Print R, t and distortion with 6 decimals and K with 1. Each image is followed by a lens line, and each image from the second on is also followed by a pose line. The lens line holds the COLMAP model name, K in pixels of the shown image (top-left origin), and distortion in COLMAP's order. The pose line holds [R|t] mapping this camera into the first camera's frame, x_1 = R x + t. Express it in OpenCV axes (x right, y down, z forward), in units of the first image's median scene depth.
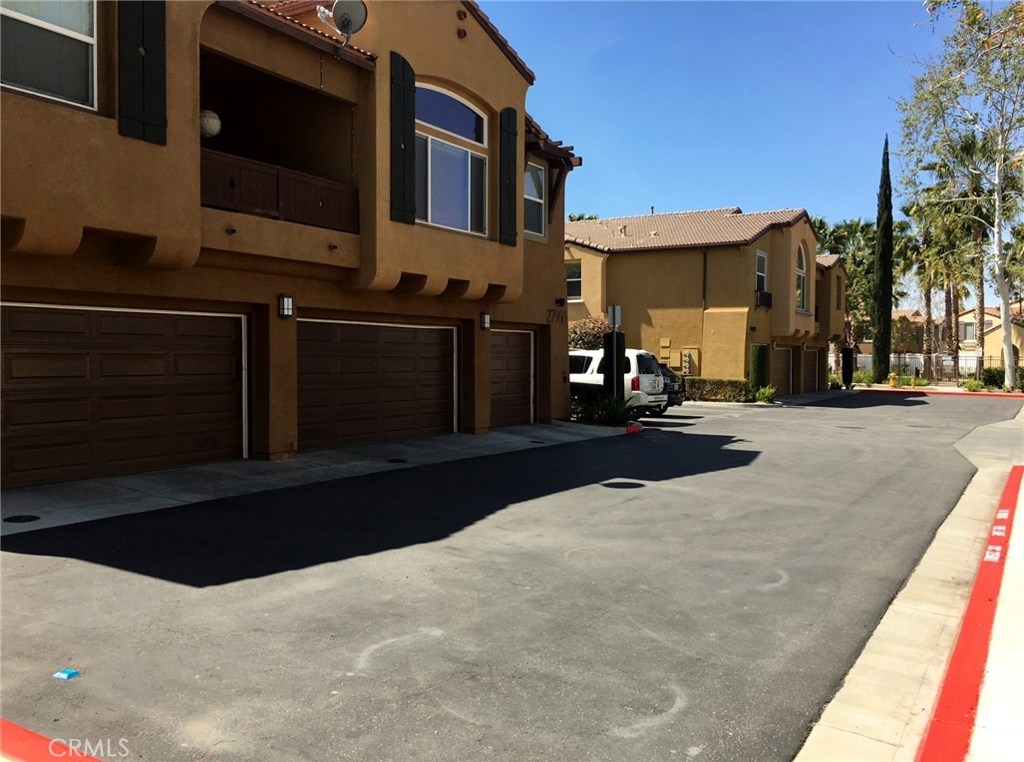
lens RADIAL K [[867.5, 0, 512.9], [0, 867.5, 374.7], [0, 0, 1]] dist [0.070148, -0.107487]
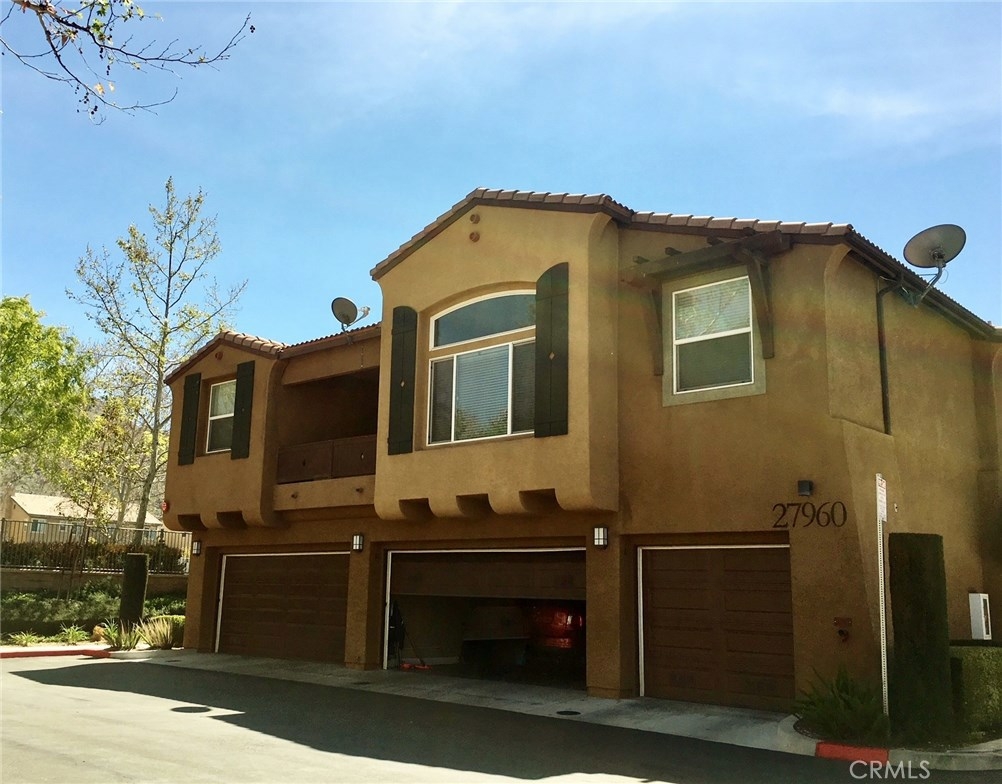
lens RADIAL K [[966.6, 0, 501.0], [0, 966.6, 392.0], [0, 0, 1]] dist [0.005261, 0.001701]
pose [[-0.194435, -0.212695, -0.957578, 1.169326], [-0.048770, 0.977097, -0.207128, -0.013004], [0.979702, 0.006428, -0.200355, 1.602937]]
